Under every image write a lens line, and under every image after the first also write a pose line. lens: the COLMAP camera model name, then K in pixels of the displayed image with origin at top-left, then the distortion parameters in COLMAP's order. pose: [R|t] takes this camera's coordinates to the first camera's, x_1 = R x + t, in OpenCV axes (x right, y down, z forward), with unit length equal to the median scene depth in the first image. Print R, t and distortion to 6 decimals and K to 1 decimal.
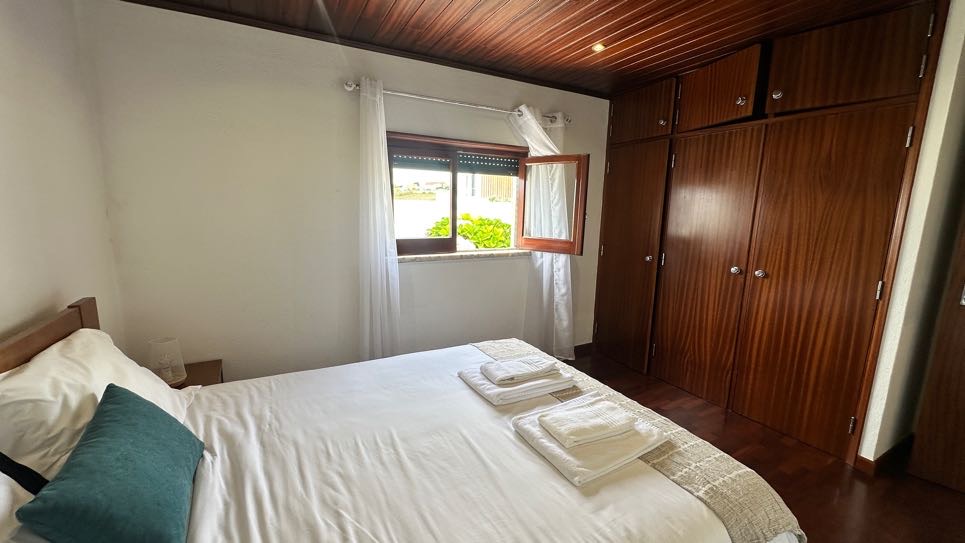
lens RADIAL K [[385.2, 0, 483.0], [0, 385.2, 277.1], [0, 0, 1]] dist [-0.004810, 0.001295]
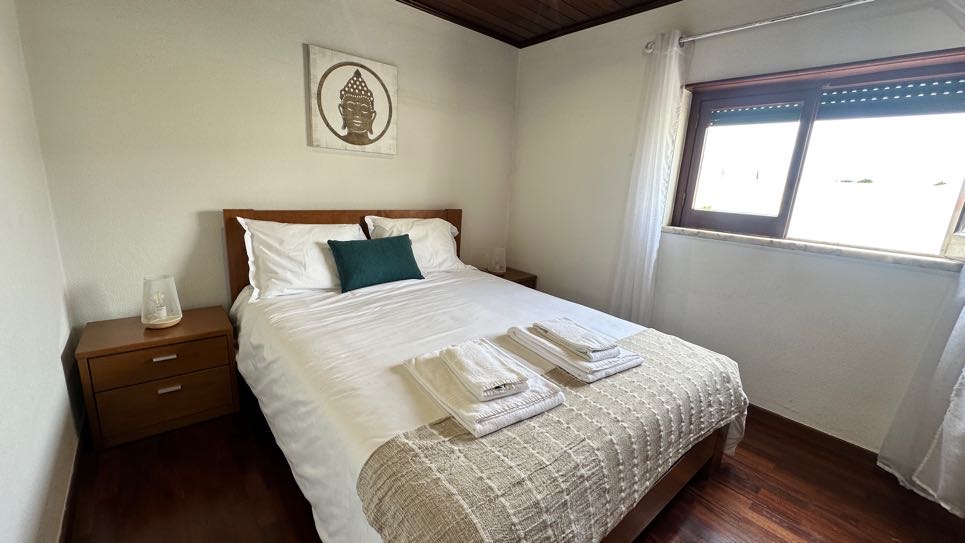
lens RADIAL K [[385.2, 0, 479.0], [0, 385.2, 269.4], [0, 0, 1]] dist [-0.004810, 0.001295]
pose [[0.167037, 0.213915, -0.962465, 0.554818], [-0.219044, 0.959836, 0.175315, -0.011921], [0.961311, 0.181538, 0.207185, 0.359989]]
